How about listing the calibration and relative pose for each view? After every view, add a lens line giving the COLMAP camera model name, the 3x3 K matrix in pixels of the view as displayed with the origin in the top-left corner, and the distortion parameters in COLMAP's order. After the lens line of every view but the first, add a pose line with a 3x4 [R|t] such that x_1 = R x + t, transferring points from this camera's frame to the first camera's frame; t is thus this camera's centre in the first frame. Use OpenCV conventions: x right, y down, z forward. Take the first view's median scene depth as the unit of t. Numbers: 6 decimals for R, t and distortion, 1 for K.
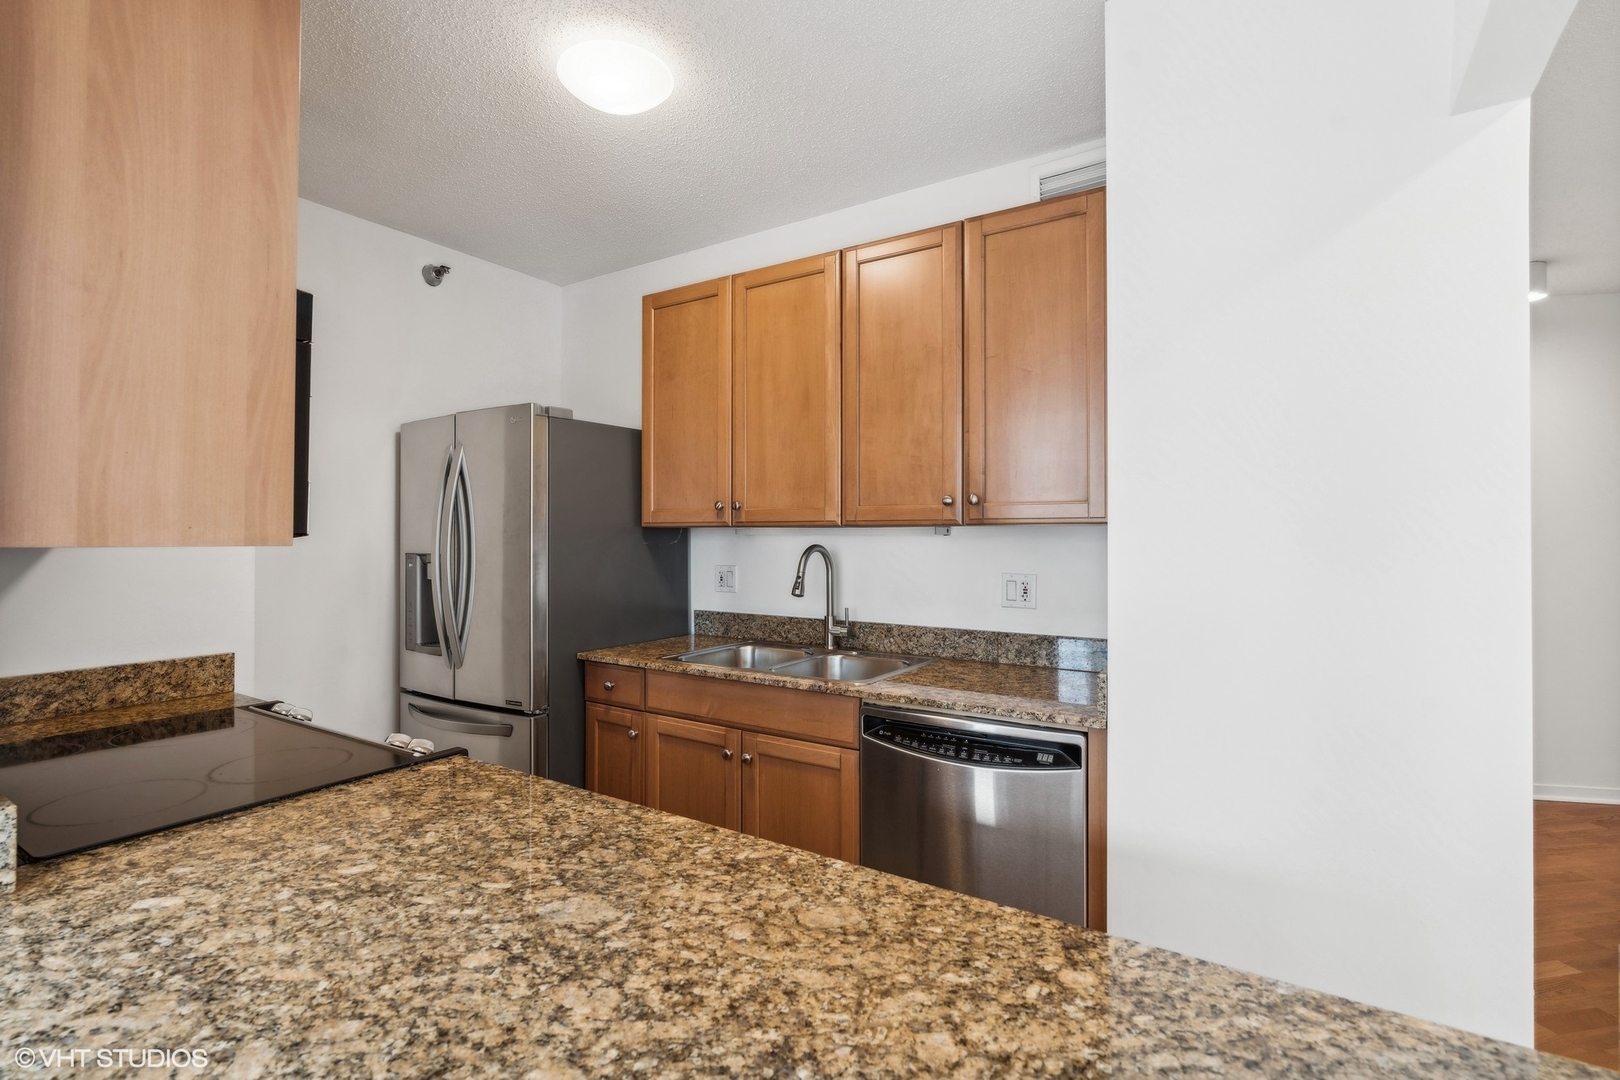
lens RADIAL K [[770.5, 0, 805.8], [0, 770.5, 535.1], [0, 0, 1]] dist [0.002831, 0.003532]
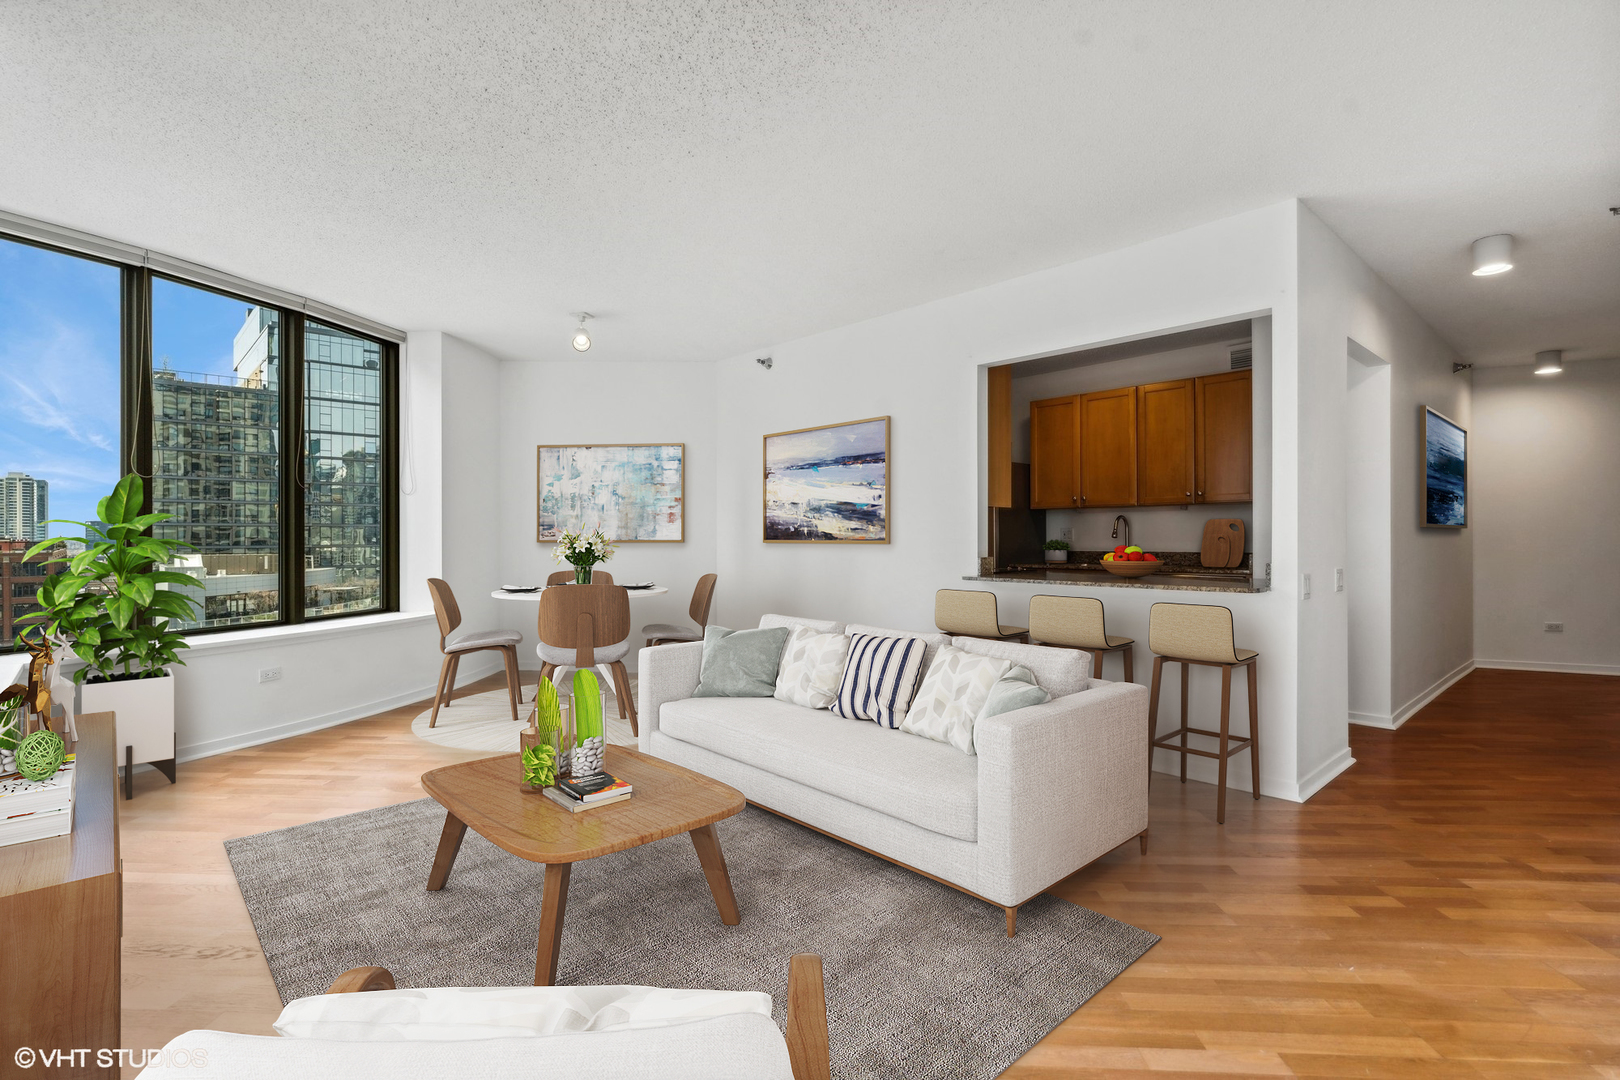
lens RADIAL K [[770.5, 0, 807.3], [0, 770.5, 539.8], [0, 0, 1]] dist [0.002831, 0.003532]
pose [[0.966187, -0.004965, -0.257796, -0.310881], [0.006941, 0.999953, 0.006754, 0.065540], [0.257750, -0.008315, 0.966176, -1.471940]]
